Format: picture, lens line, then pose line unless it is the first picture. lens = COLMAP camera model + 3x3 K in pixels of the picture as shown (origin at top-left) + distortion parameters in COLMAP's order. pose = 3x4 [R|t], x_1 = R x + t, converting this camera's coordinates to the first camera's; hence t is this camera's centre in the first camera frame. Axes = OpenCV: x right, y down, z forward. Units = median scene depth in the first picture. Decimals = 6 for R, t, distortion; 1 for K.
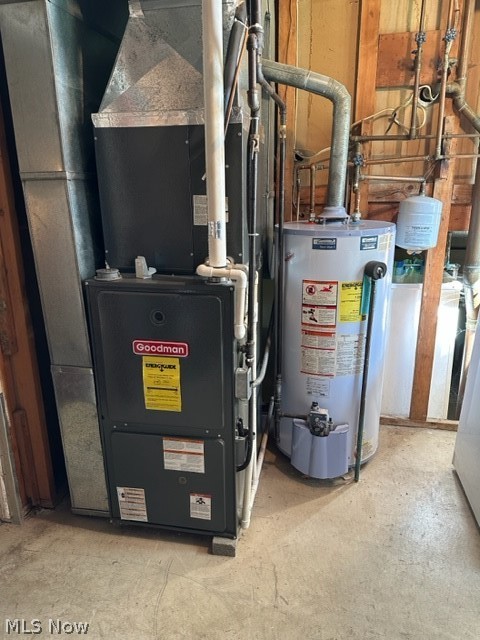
lens RADIAL K [[447.3, 0, 241.6], [0, 447.3, 318.2], [0, 0, 1]] dist [0.069090, -0.094763]
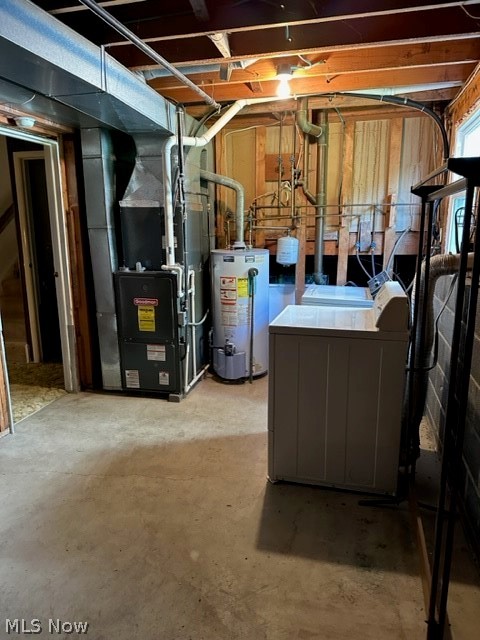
lens RADIAL K [[449.6, 0, 251.2], [0, 449.6, 319.3], [0, 0, 1]] dist [0.084092, -0.096876]
pose [[0.999673, 0.012277, -0.022432, 0.369151], [-0.013817, 0.997465, -0.069803, 0.279882], [0.021518, 0.070090, 0.997309, -1.156508]]
